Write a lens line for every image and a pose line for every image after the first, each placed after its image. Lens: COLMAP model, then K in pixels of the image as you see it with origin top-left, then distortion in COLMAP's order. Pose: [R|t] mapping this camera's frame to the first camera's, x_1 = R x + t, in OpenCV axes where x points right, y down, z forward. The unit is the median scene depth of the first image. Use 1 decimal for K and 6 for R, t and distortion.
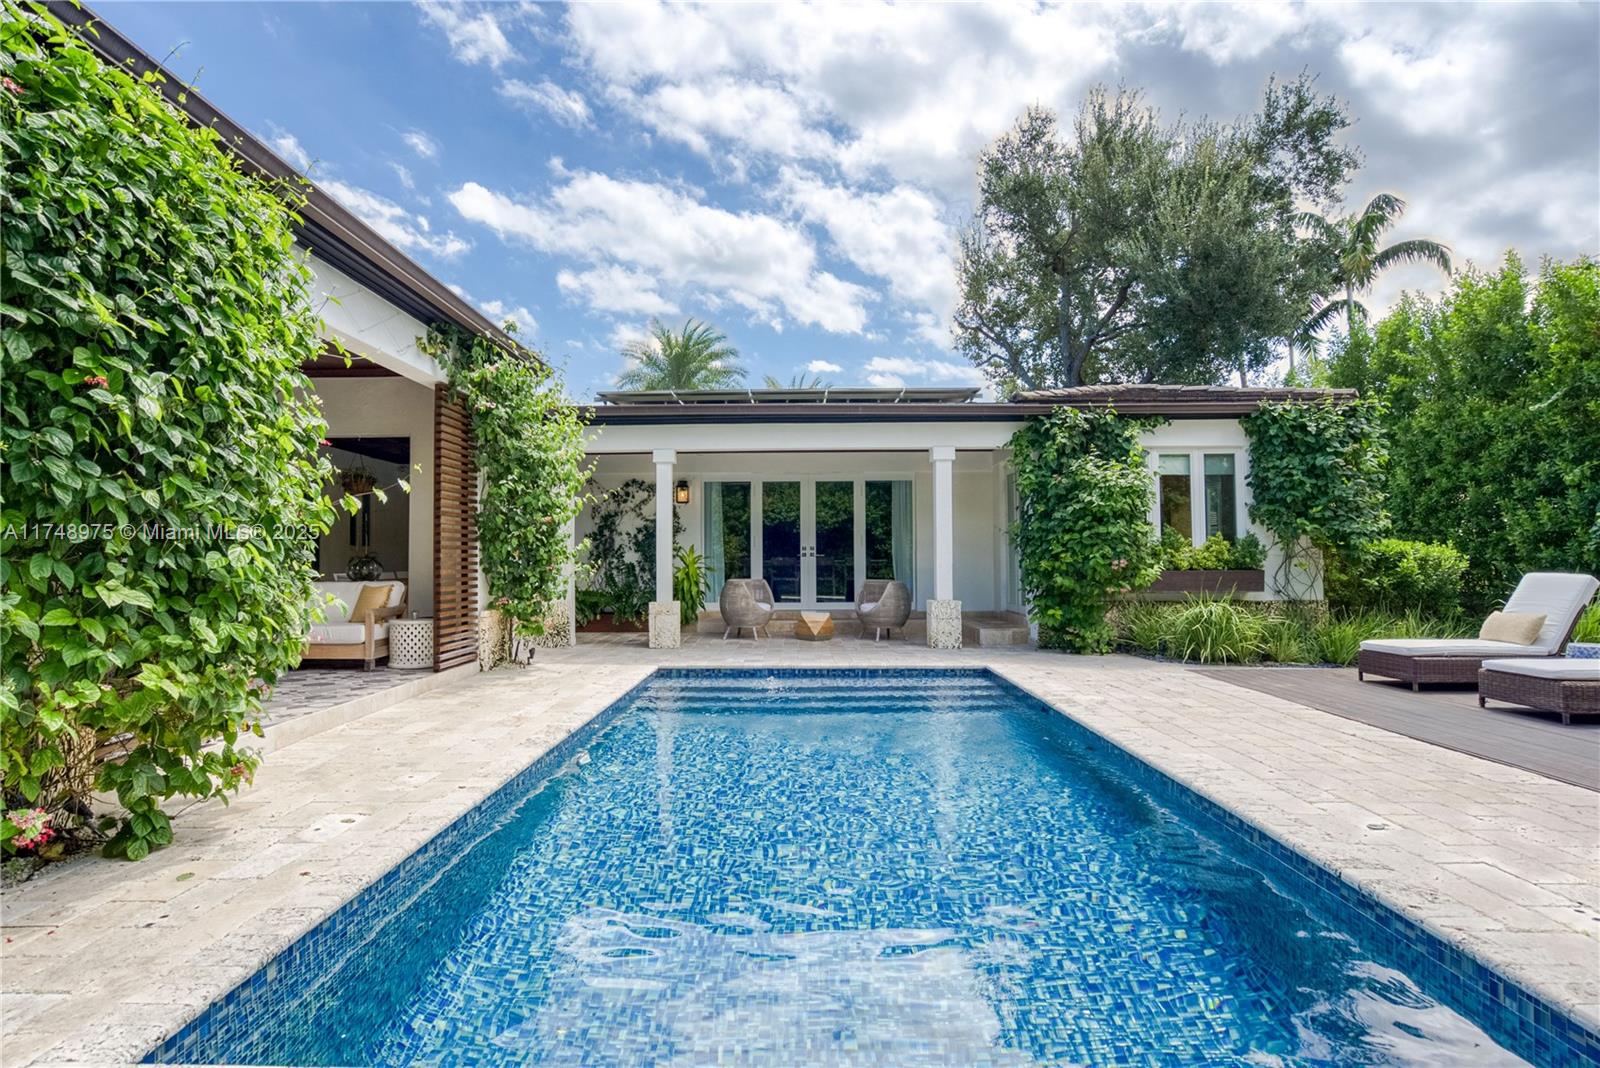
lens RADIAL K [[848.3, 0, 800.0], [0, 848.3, 534.0], [0, 0, 1]] dist [-0.000795, 0.000175]
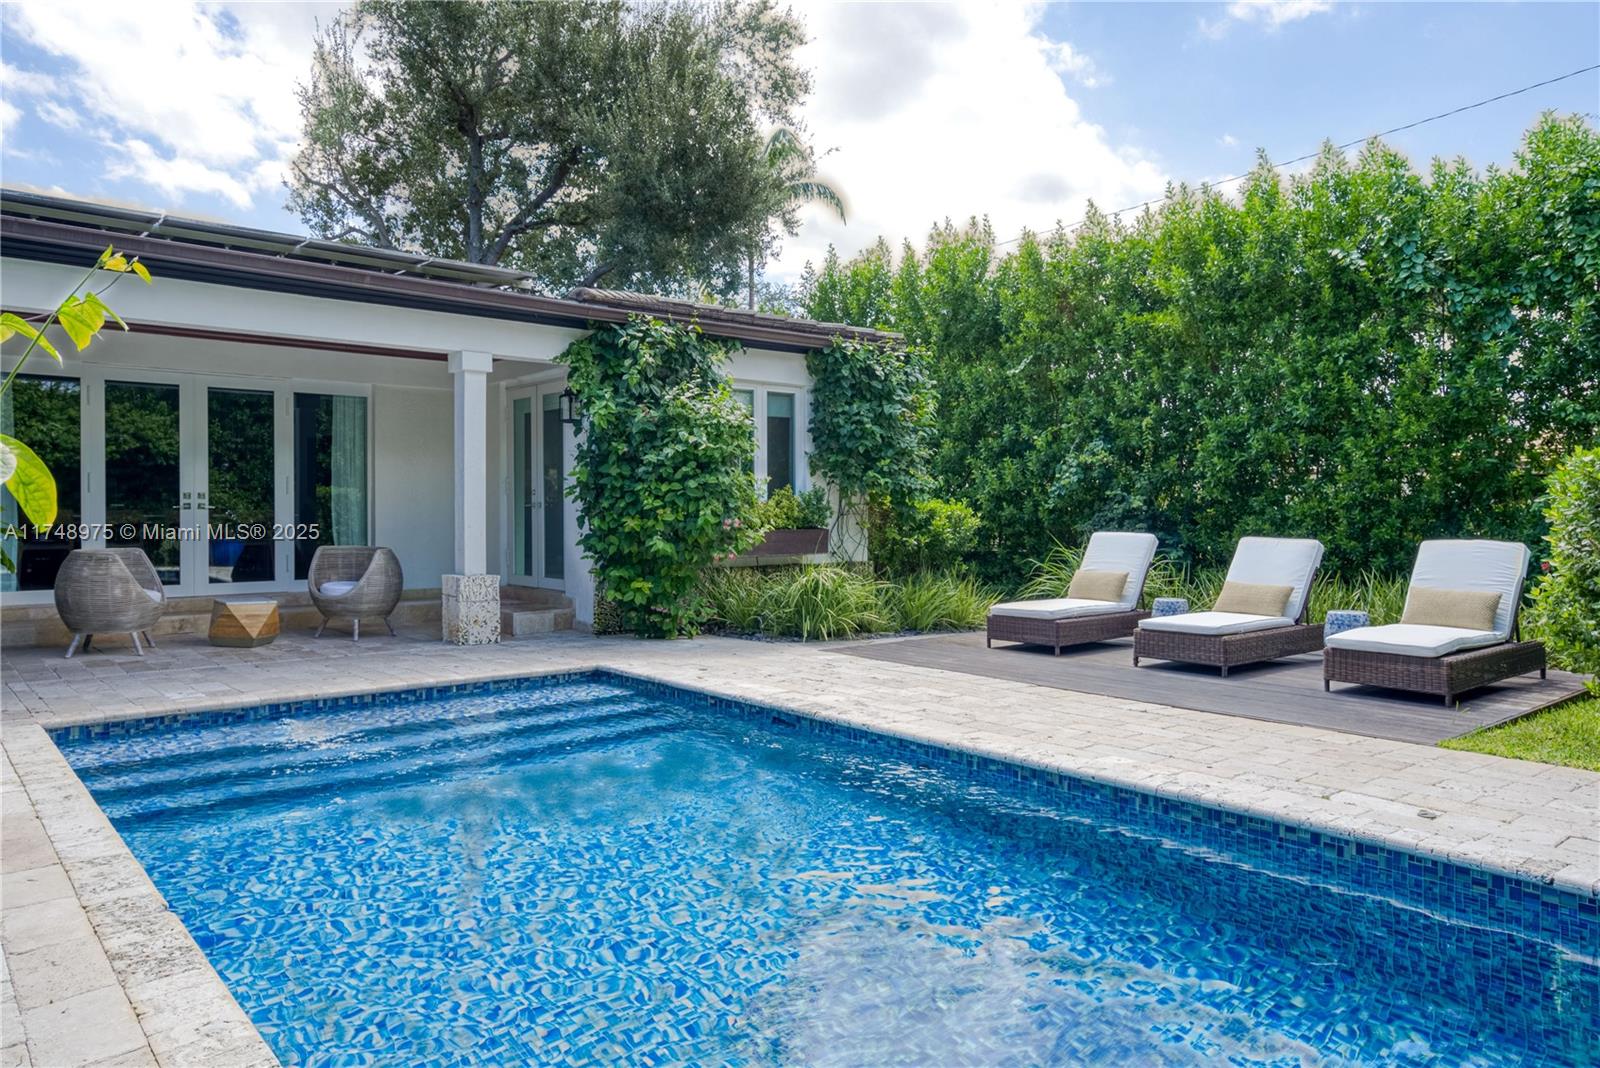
lens RADIAL K [[1057.9, 0, 800.0], [0, 1057.9, 534.0], [0, 0, 1]] dist [0.007487, 0.004411]
pose [[0.769470, -0.008739, 0.638623, -0.181905], [-0.024025, 0.998803, 0.042615, 0.001570], [-0.638230, -0.048134, 0.768339, 0.173259]]
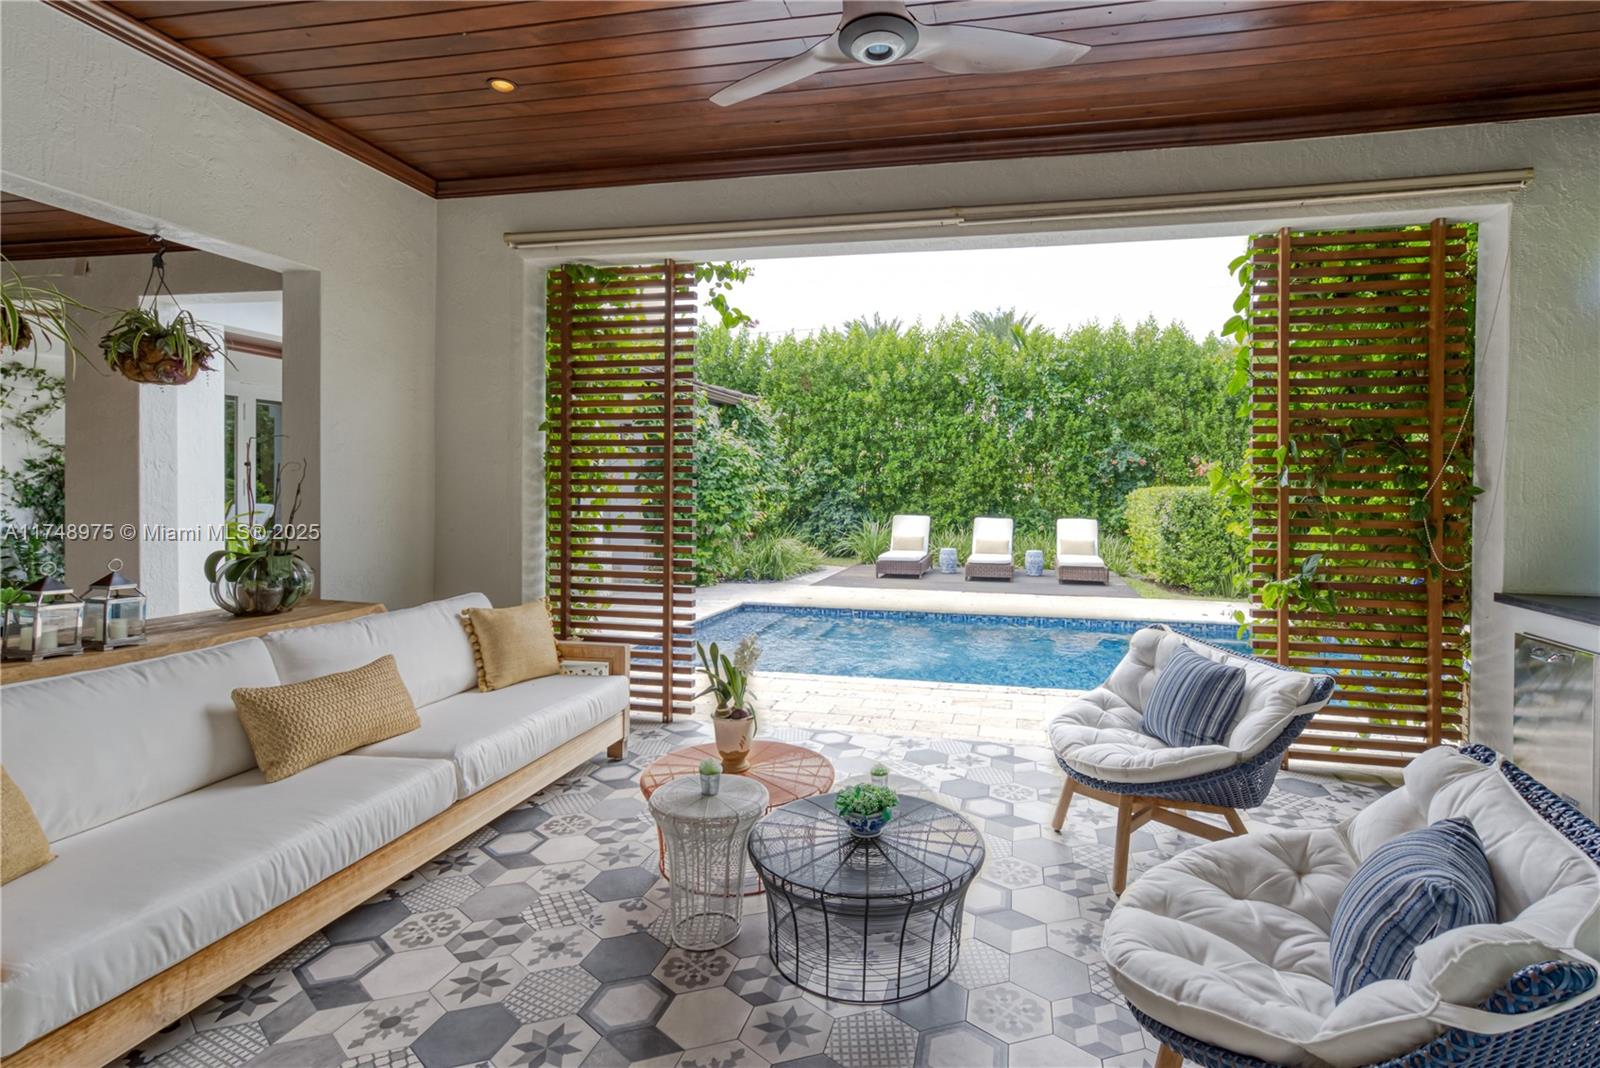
lens RADIAL K [[796.0, 0, 803.8], [0, 796.0, 494.2], [0, 0, 1]] dist [0.000431, 0.000061]
pose [[0.194082, -0.006937, 0.980961, -0.712154], [-0.039861, 0.999093, 0.014952, -0.015596], [-0.980175, -0.042004, 0.193630, 0.611260]]
